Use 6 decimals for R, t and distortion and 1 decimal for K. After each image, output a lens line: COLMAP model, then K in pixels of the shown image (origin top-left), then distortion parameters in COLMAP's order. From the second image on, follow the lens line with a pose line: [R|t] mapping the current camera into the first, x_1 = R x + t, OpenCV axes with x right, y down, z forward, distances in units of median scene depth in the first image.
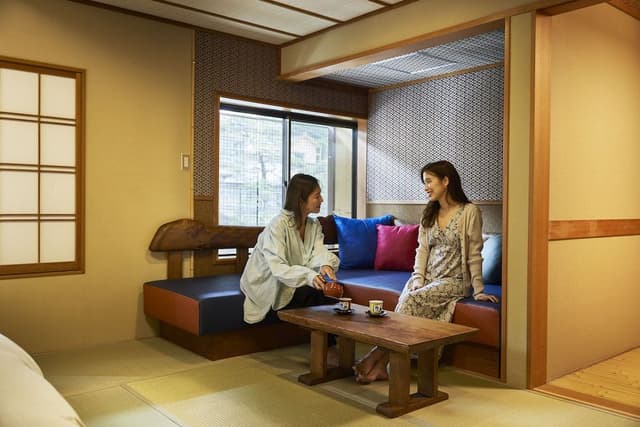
lens RADIAL K [[555.1, 0, 320.0], [0, 555.1, 213.5], [0, 0, 1]] dist [0.006559, 0.002266]
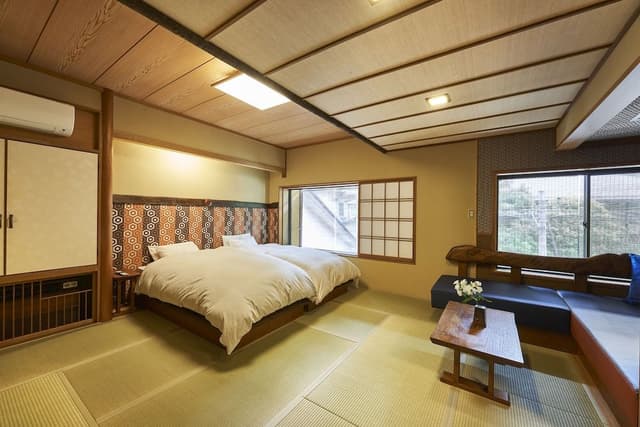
lens RADIAL K [[257.9, 0, 316.4], [0, 257.9, 213.0], [0, 0, 1]] dist [-0.000352, -0.000280]
pose [[0.250980, -0.016202, -0.967857, 0.476773], [-0.025991, 0.999387, -0.023470, -0.065849], [0.967643, 0.031046, 0.250405, 0.313691]]
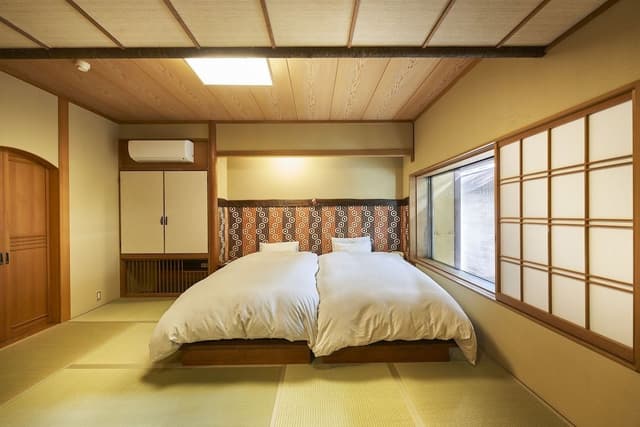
lens RADIAL K [[257.9, 0, 316.4], [0, 257.9, 213.0], [0, 0, 1]] dist [-0.000352, -0.000280]
pose [[-0.648803, -0.007683, -0.760917, 0.080050], [-0.014841, 0.999887, 0.002559, -0.084176], [0.760812, 0.012953, -0.648844, 0.859098]]
